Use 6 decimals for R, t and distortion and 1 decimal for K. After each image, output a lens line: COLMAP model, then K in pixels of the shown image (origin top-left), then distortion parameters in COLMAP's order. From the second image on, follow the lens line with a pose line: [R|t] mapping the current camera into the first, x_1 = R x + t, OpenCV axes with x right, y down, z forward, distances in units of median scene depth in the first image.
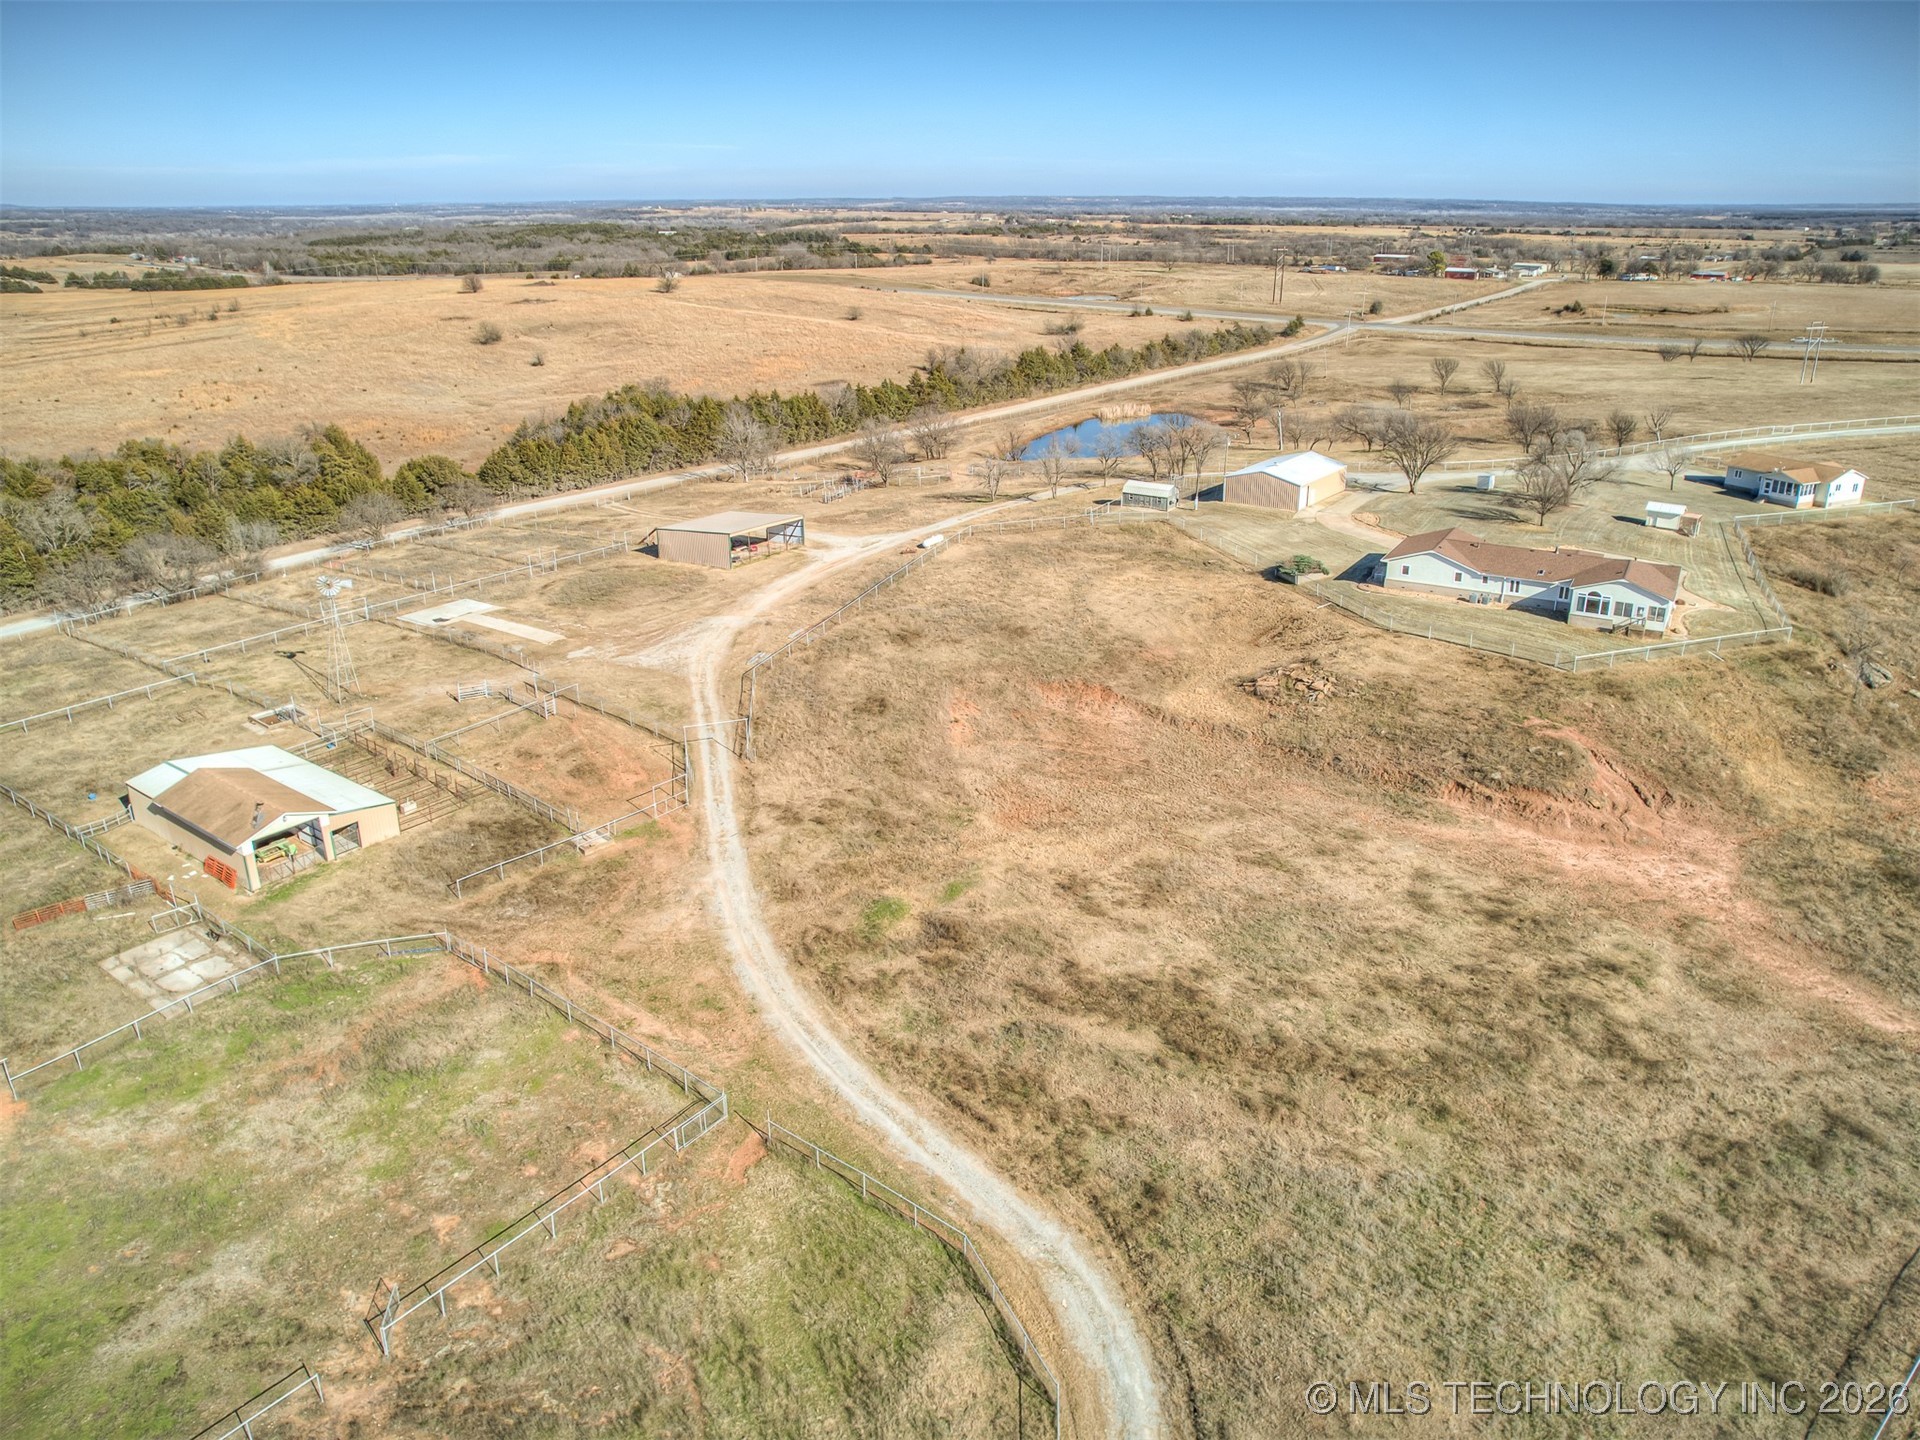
lens RADIAL K [[1382.7, 0, 960.0], [0, 1382.7, 720.0], [0, 0, 1]] dist [-0.079643, 0.062423]
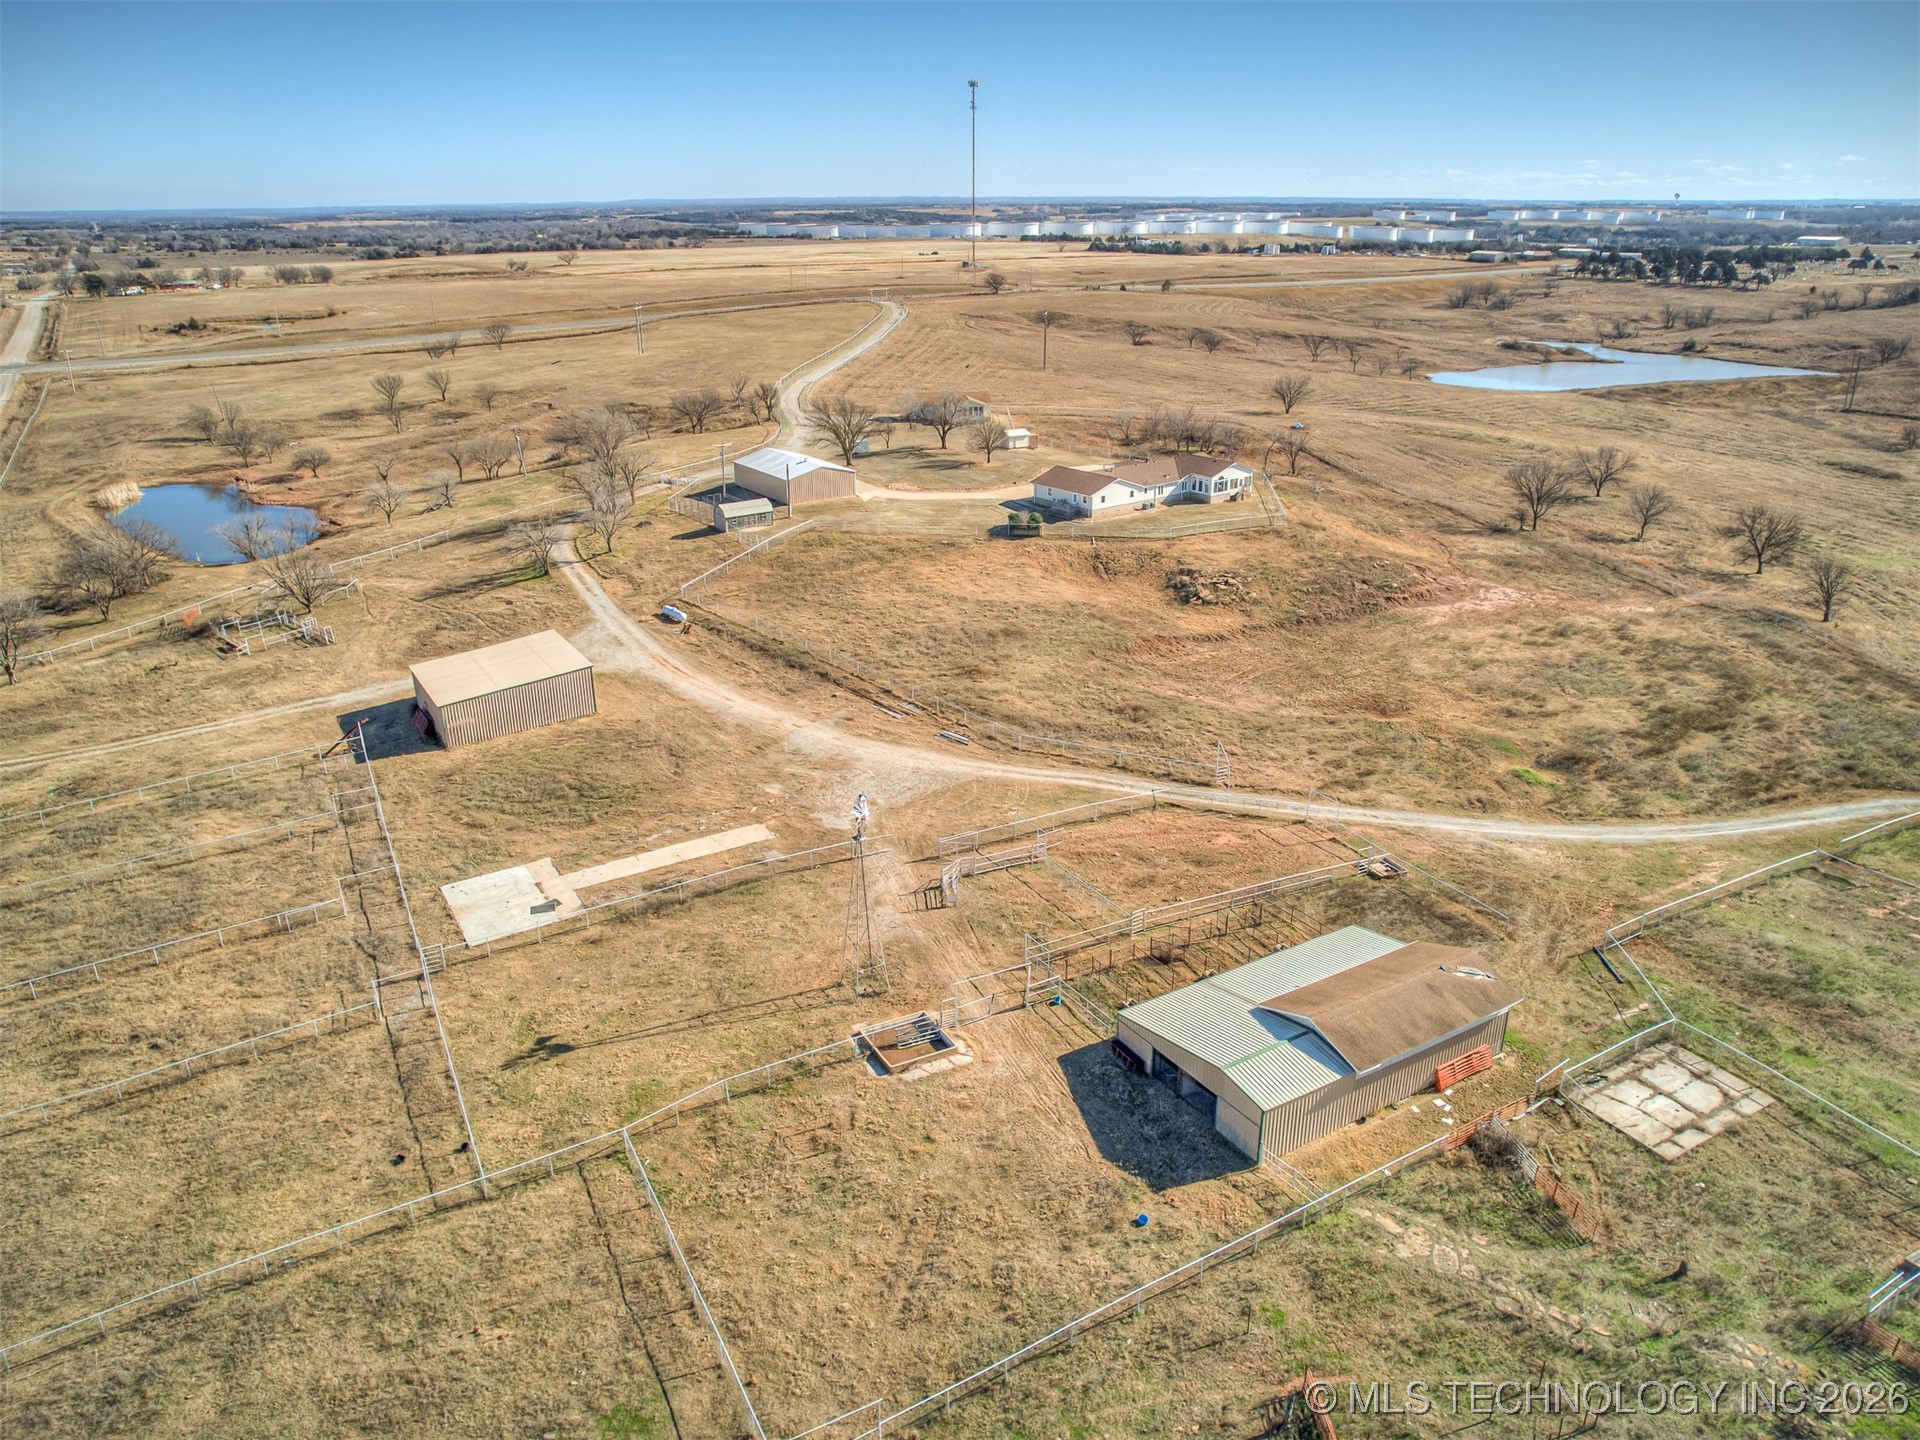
lens RADIAL K [[1382.7, 0, 960.0], [0, 1382.7, 720.0], [0, 0, 1]] dist [-0.079643, 0.062423]
pose [[0.361200, -0.332273, 0.871280, -1.048481], [0.337344, 0.917636, 0.210101, -0.276029], [-0.869329, 0.218033, 0.443541, 0.713387]]
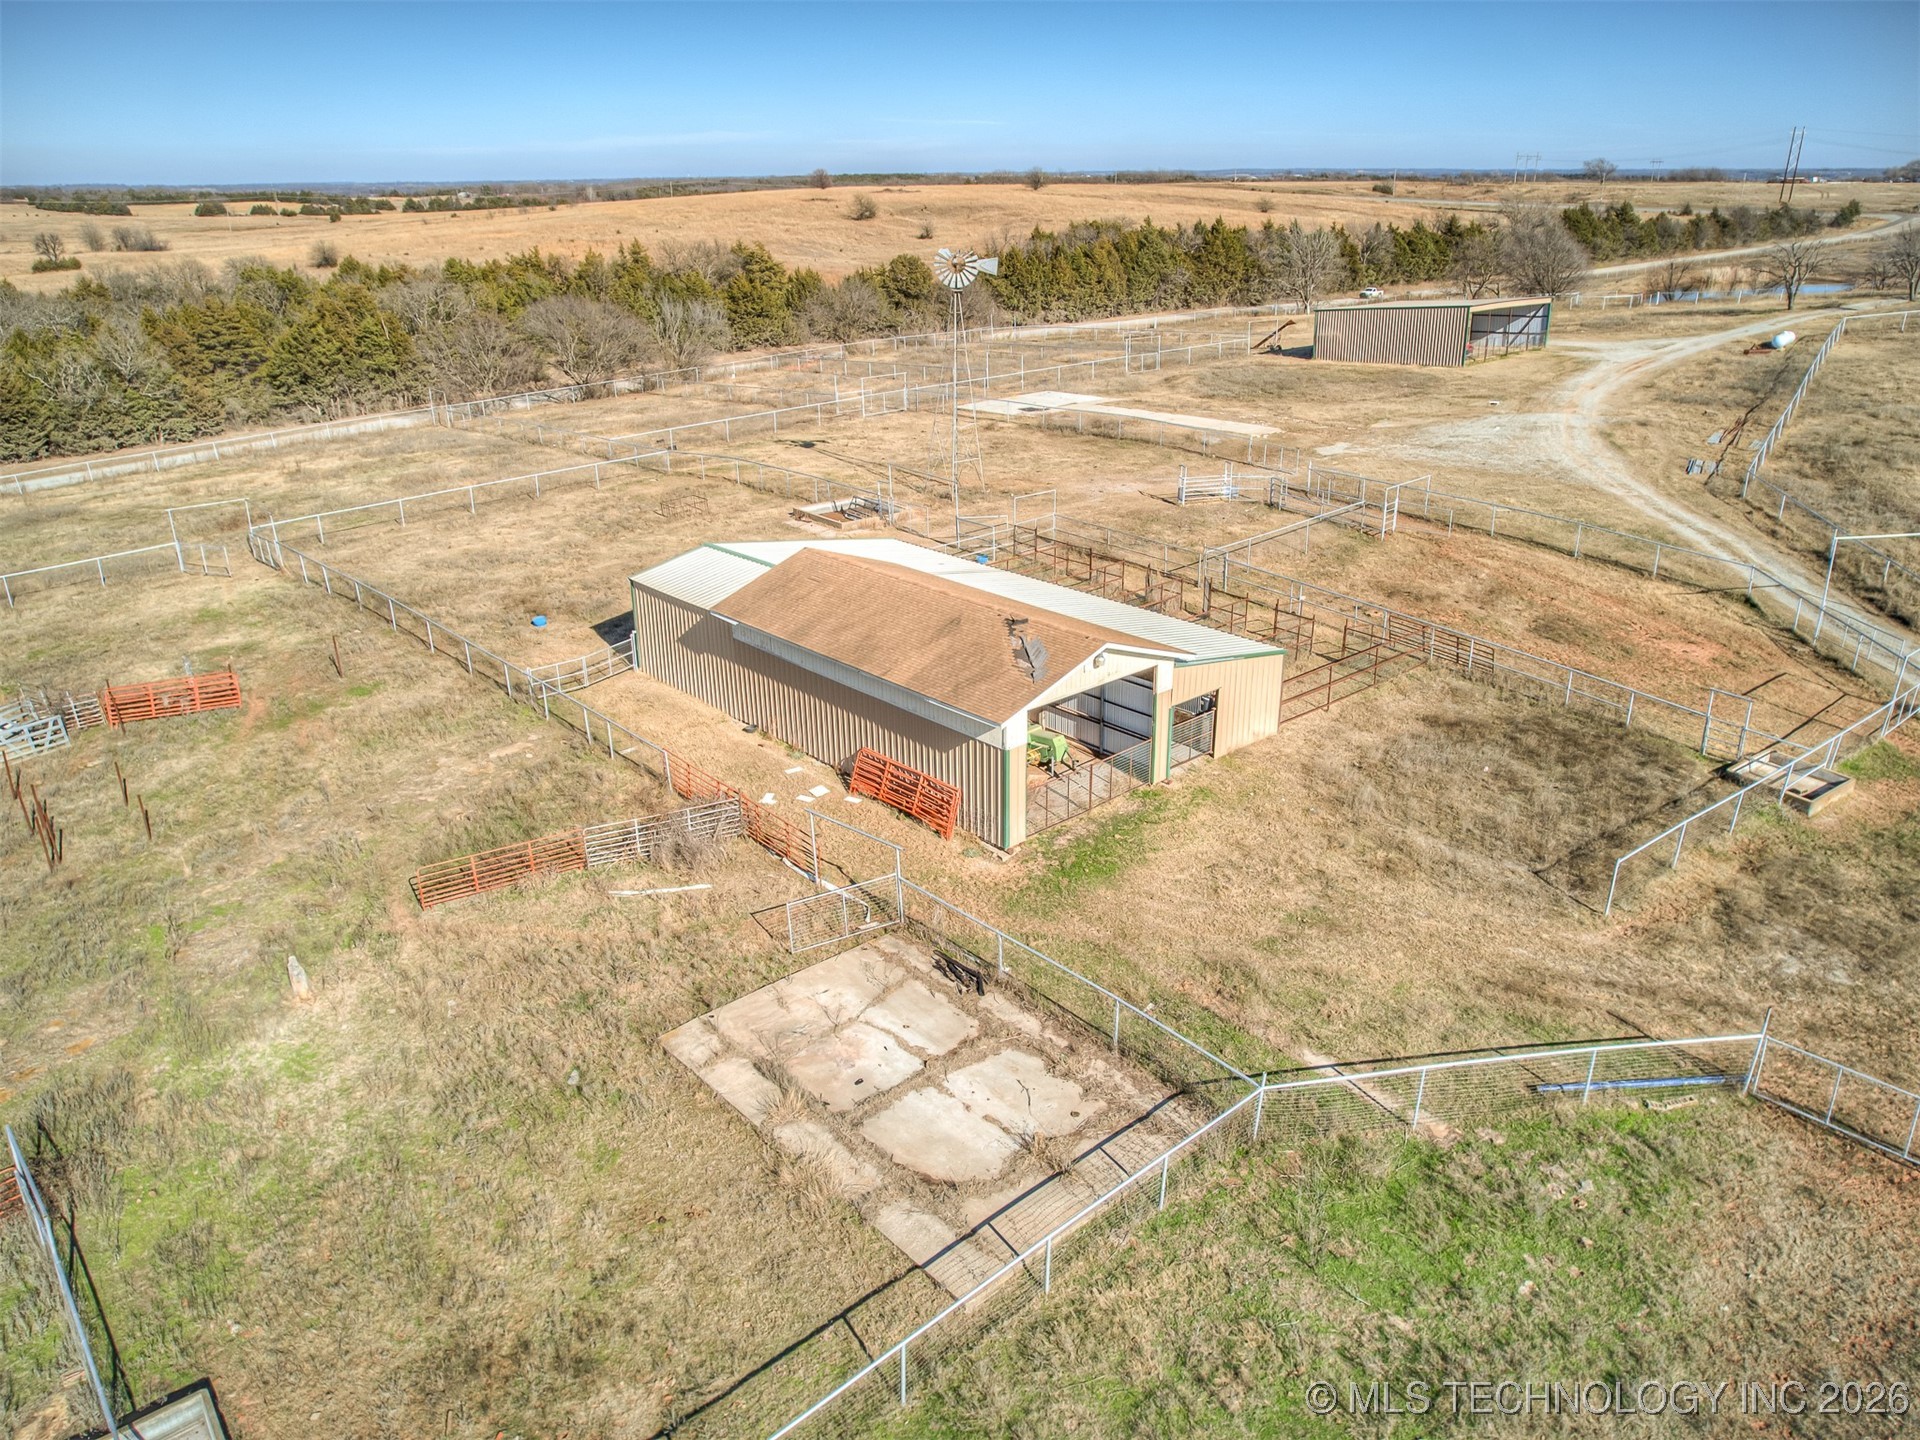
lens RADIAL K [[1382.7, 0, 960.0], [0, 1382.7, 720.0], [0, 0, 1]] dist [-0.079643, 0.062423]
pose [[0.982798, 0.063006, -0.173605, -0.384248], [-0.060420, 0.997970, 0.020145, 0.068601], [0.174522, -0.009309, 0.984609, 0.512991]]
